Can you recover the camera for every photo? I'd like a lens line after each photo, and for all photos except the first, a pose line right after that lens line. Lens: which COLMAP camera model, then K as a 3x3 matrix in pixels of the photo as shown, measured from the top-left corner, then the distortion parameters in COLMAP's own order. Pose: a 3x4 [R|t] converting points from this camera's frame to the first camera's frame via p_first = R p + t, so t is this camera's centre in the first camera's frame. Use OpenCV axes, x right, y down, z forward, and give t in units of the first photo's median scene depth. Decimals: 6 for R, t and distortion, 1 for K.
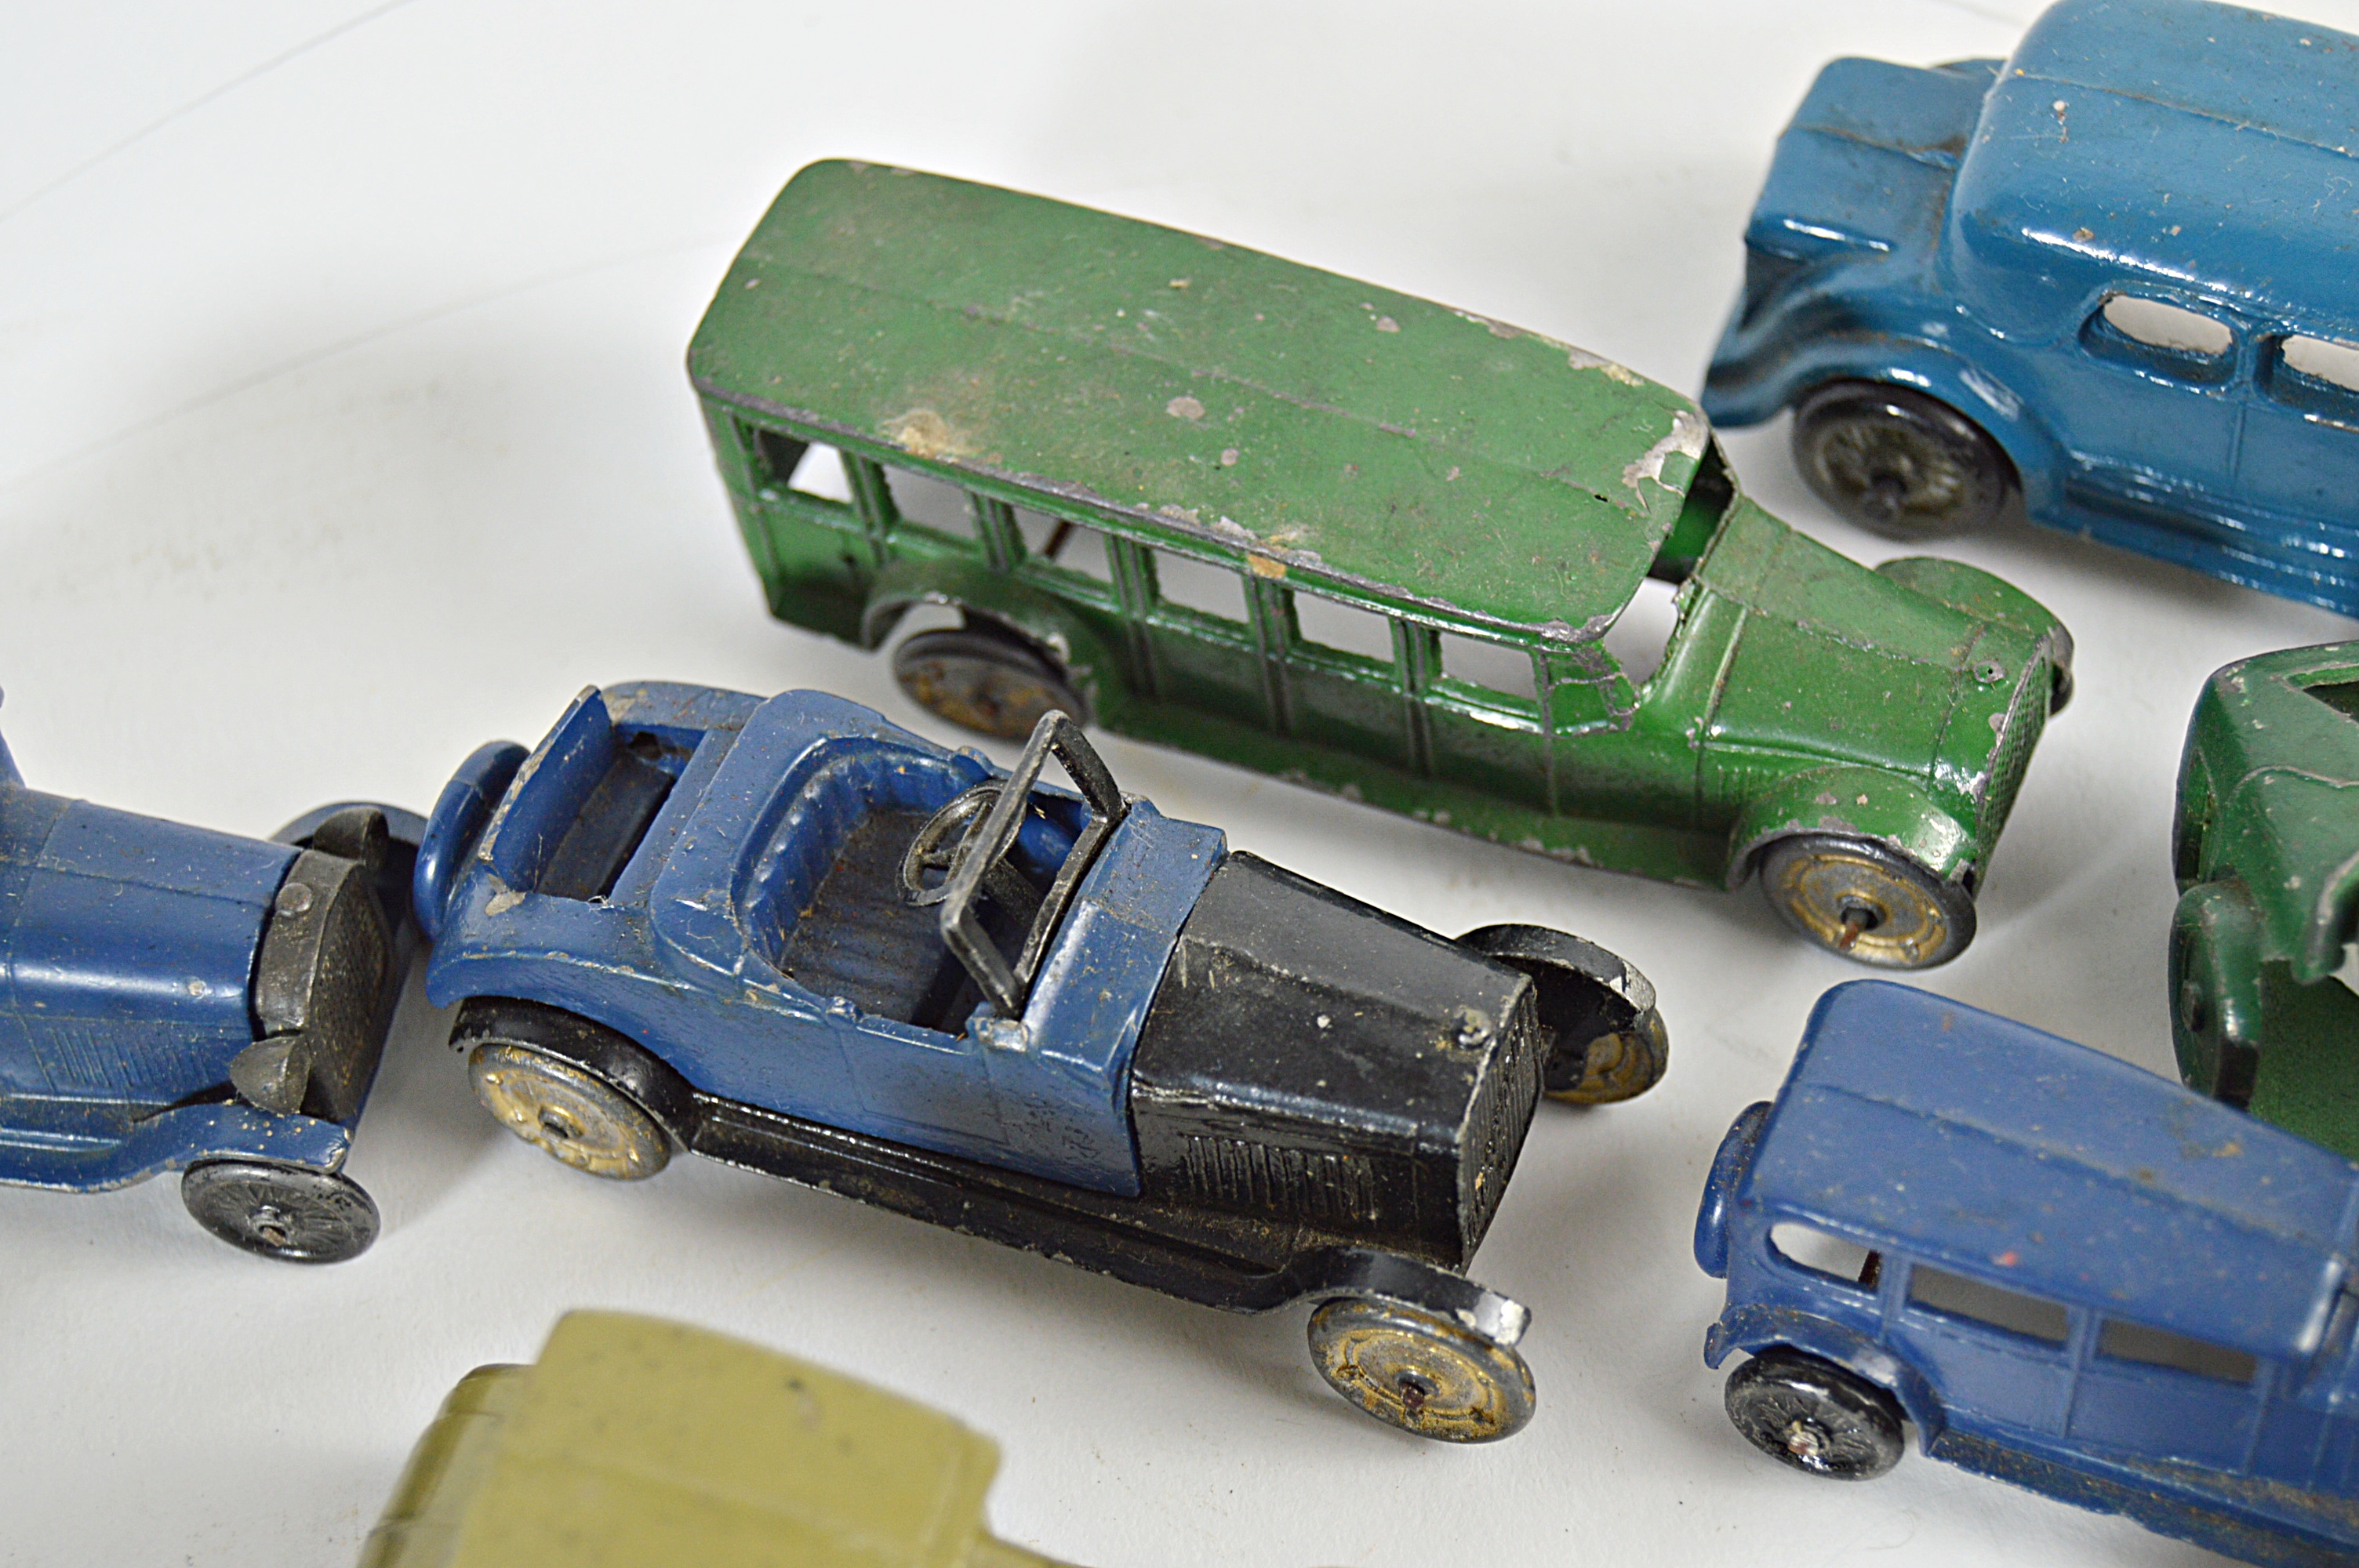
lens RADIAL K [[4653.4, 0, 1179.5], [0, 4653.4, 784.0], [0, 0, 1]] dist [0.020276, -0.395636]
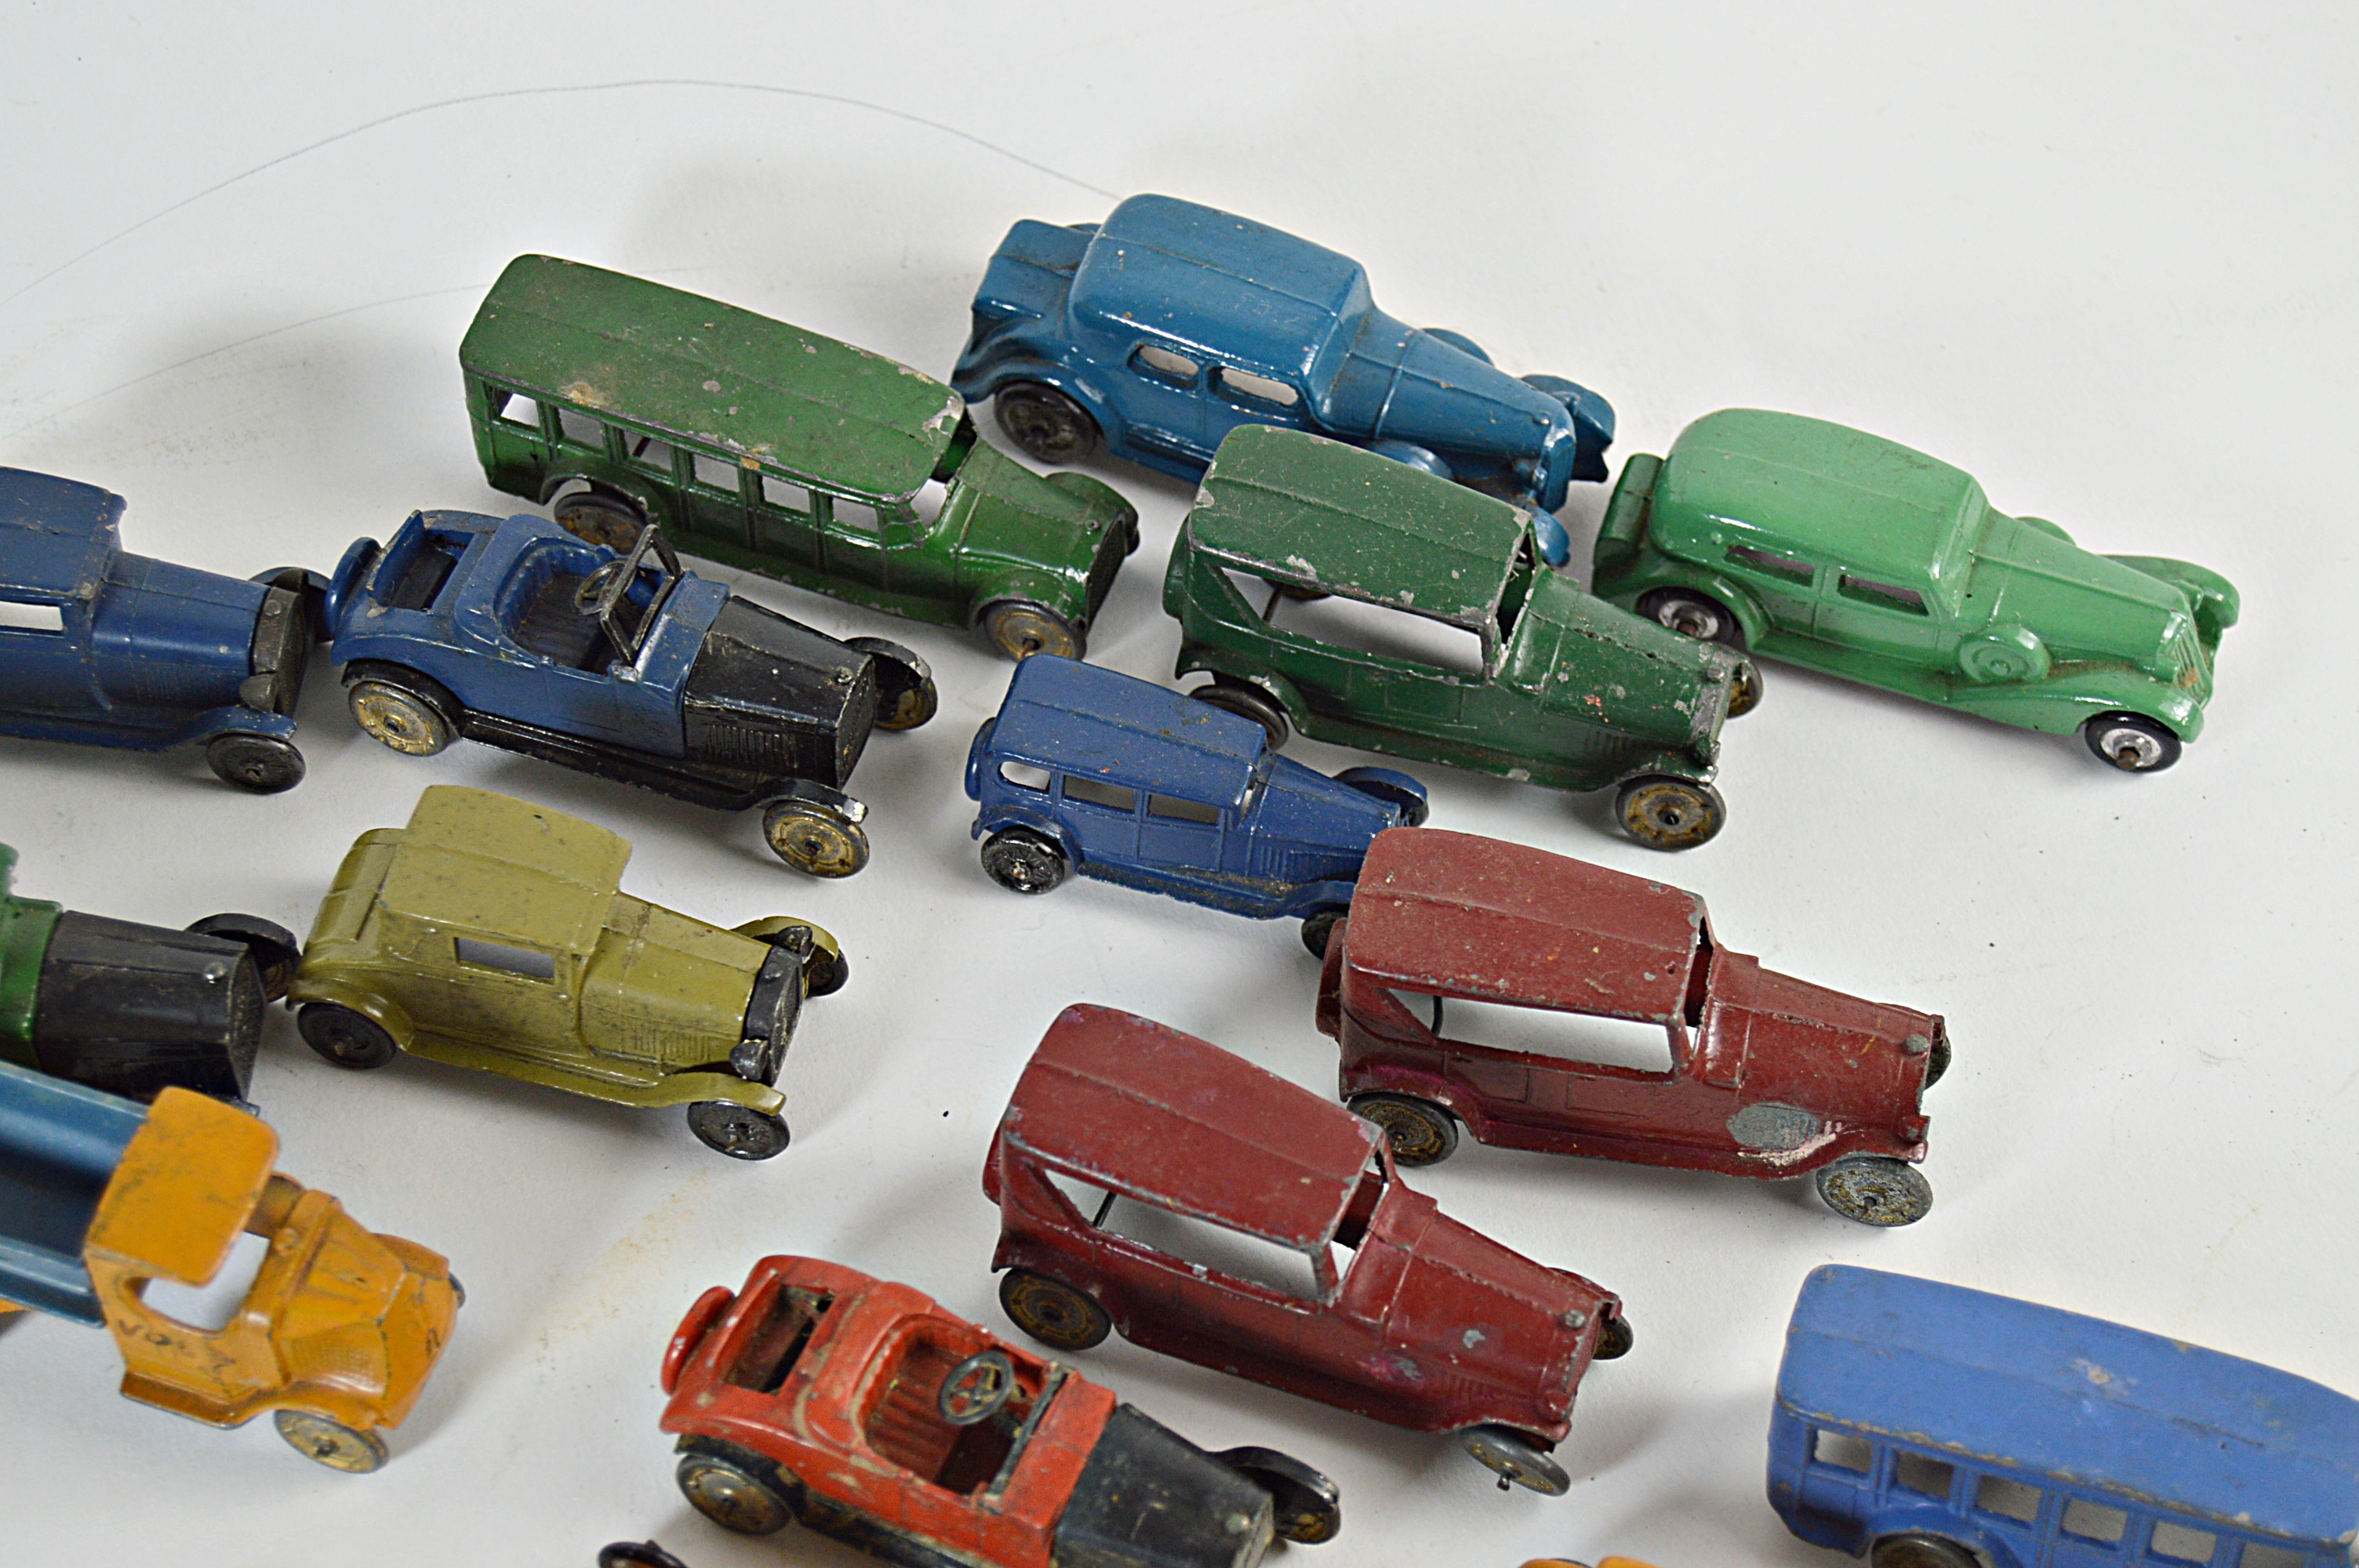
lens RADIAL K [[4653.4, 0, 1179.5], [0, 4653.4, 784.0], [0, 0, 1]] dist [0.020276, -0.395636]
pose [[0.989976, 0.026662, 0.138695, -0.075747], [-0.025956, 0.999639, -0.006898, 0.105389], [-0.138829, 0.003229, 0.990311, -1.080290]]
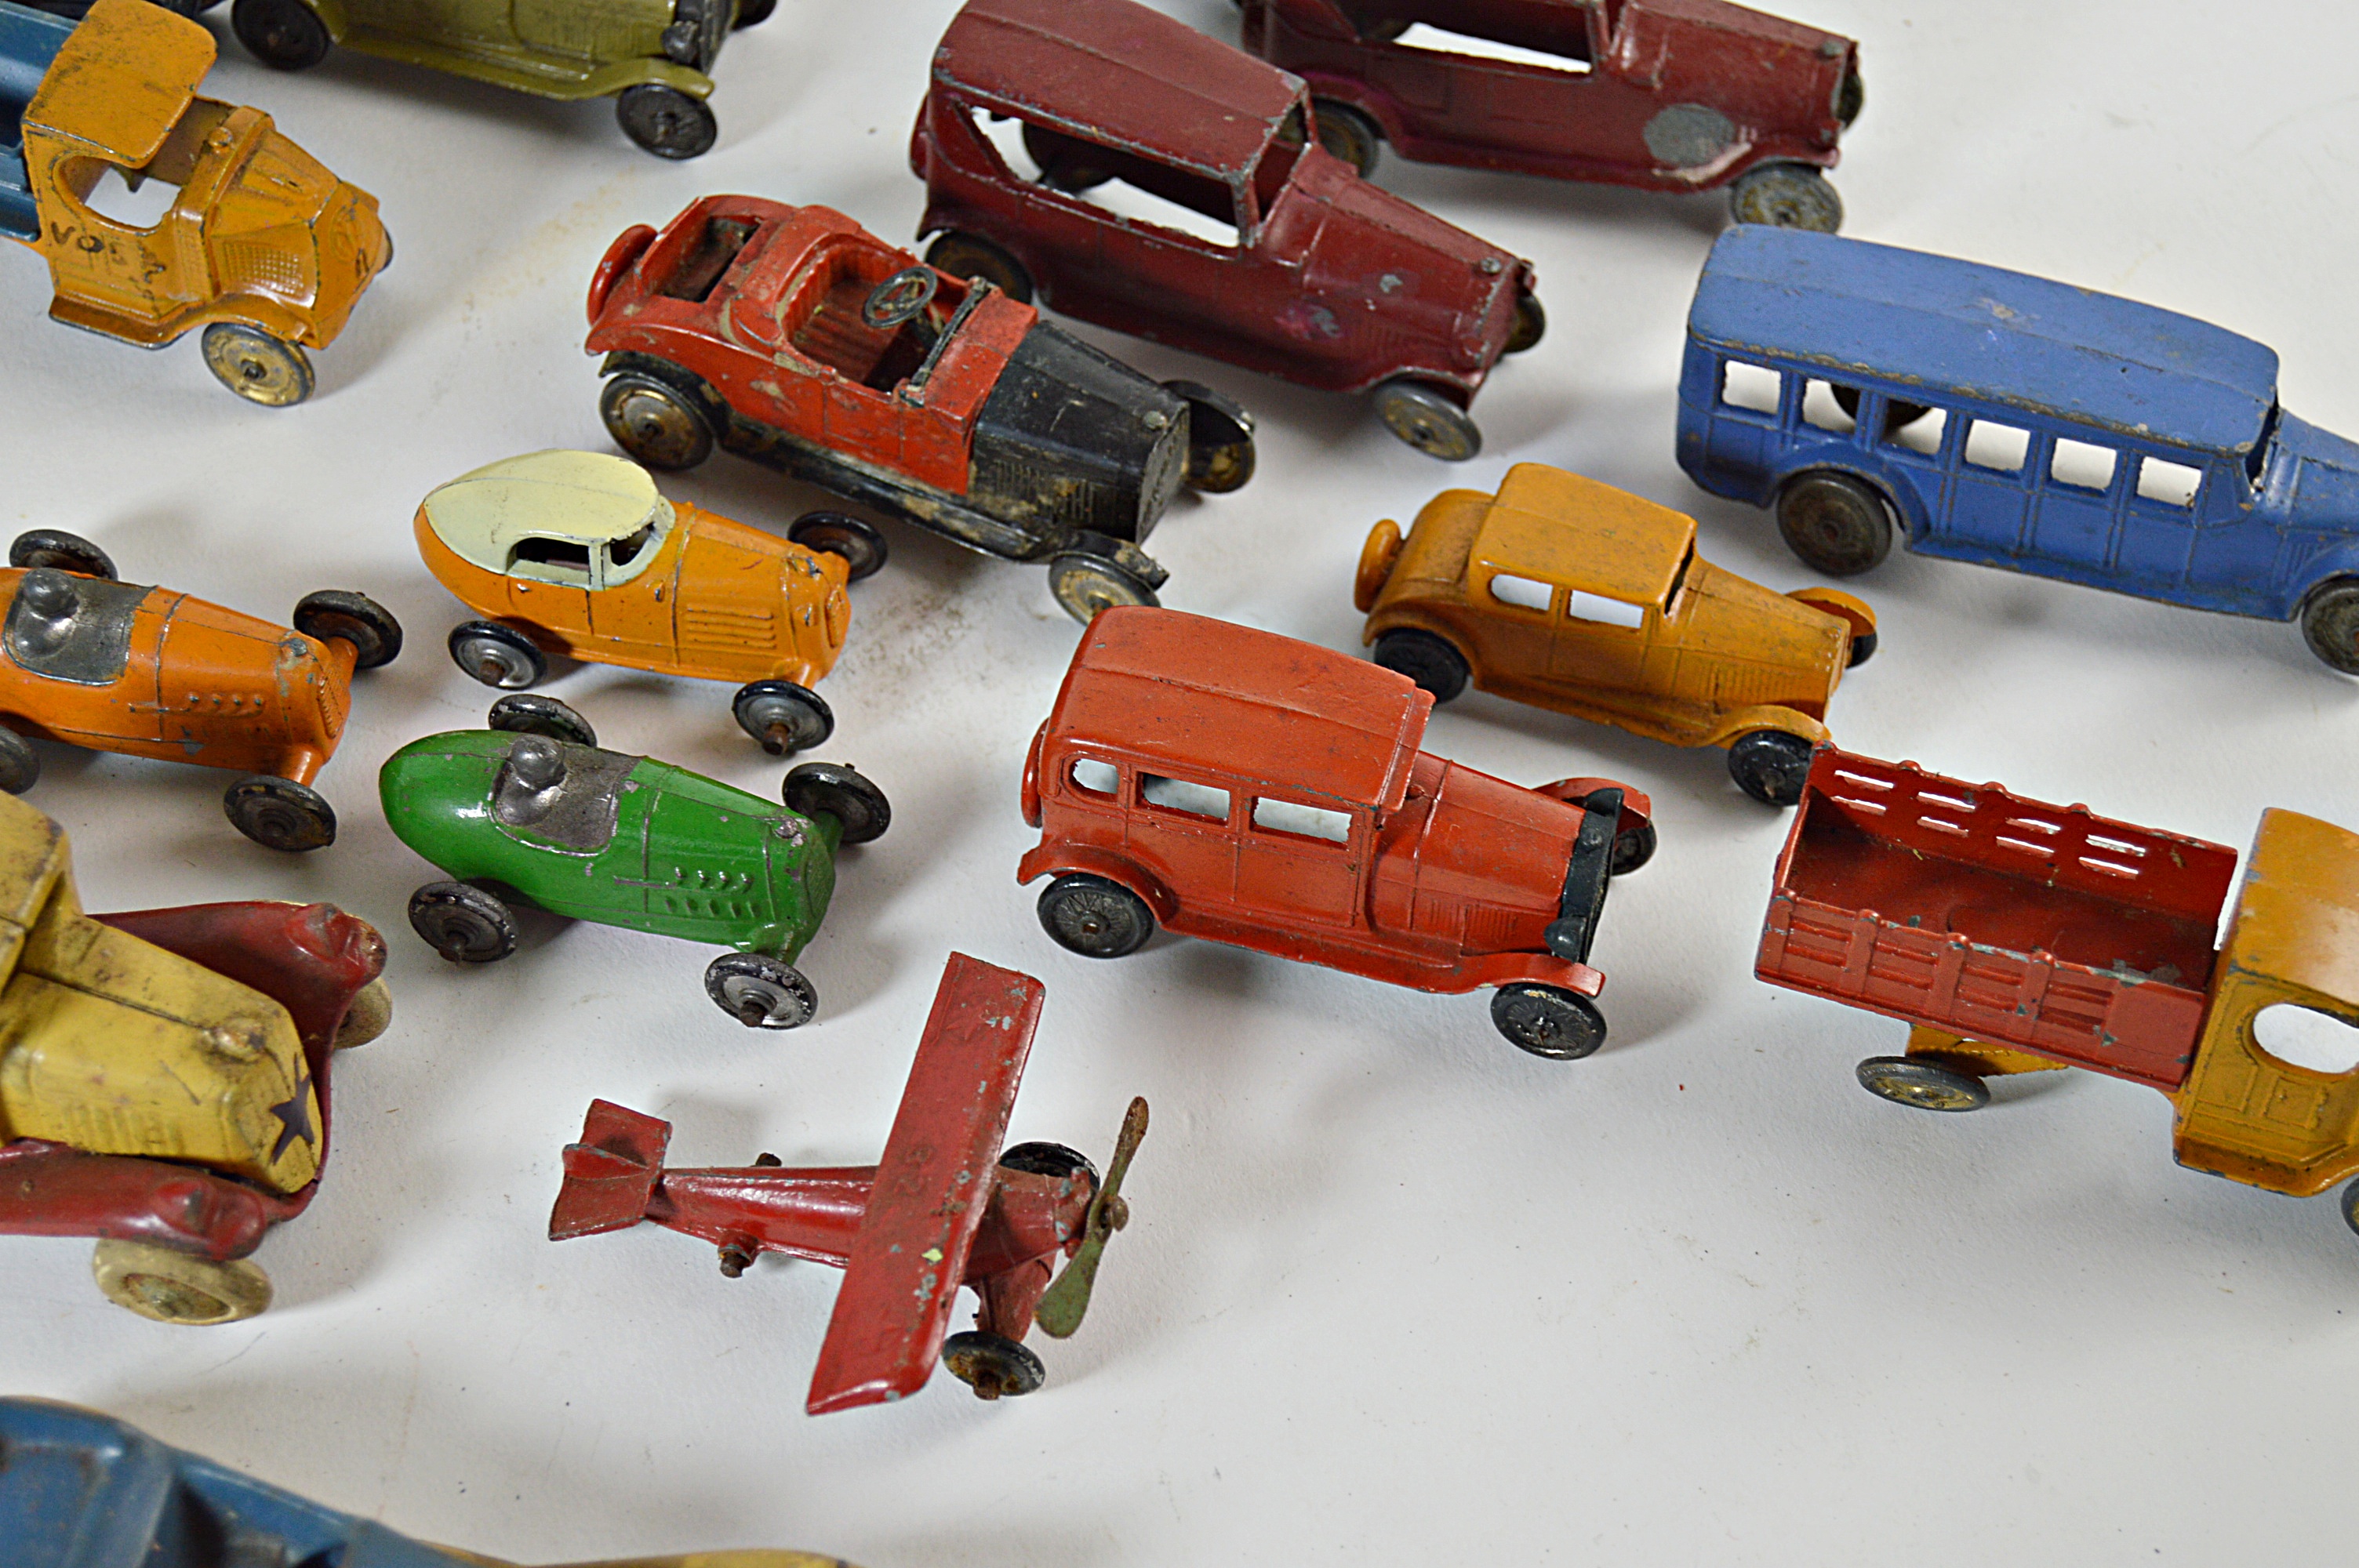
lens RADIAL K [[4833.5, 0, 1179.5], [0, 4833.5, 784.0], [0, 0, 1]] dist [0.010666, -0.238593]
pose [[0.985983, 0.052032, 0.158525, -0.080306], [-0.048916, 0.998526, -0.023500, 0.557014], [-0.159514, 0.015416, 0.987075, -1.172265]]
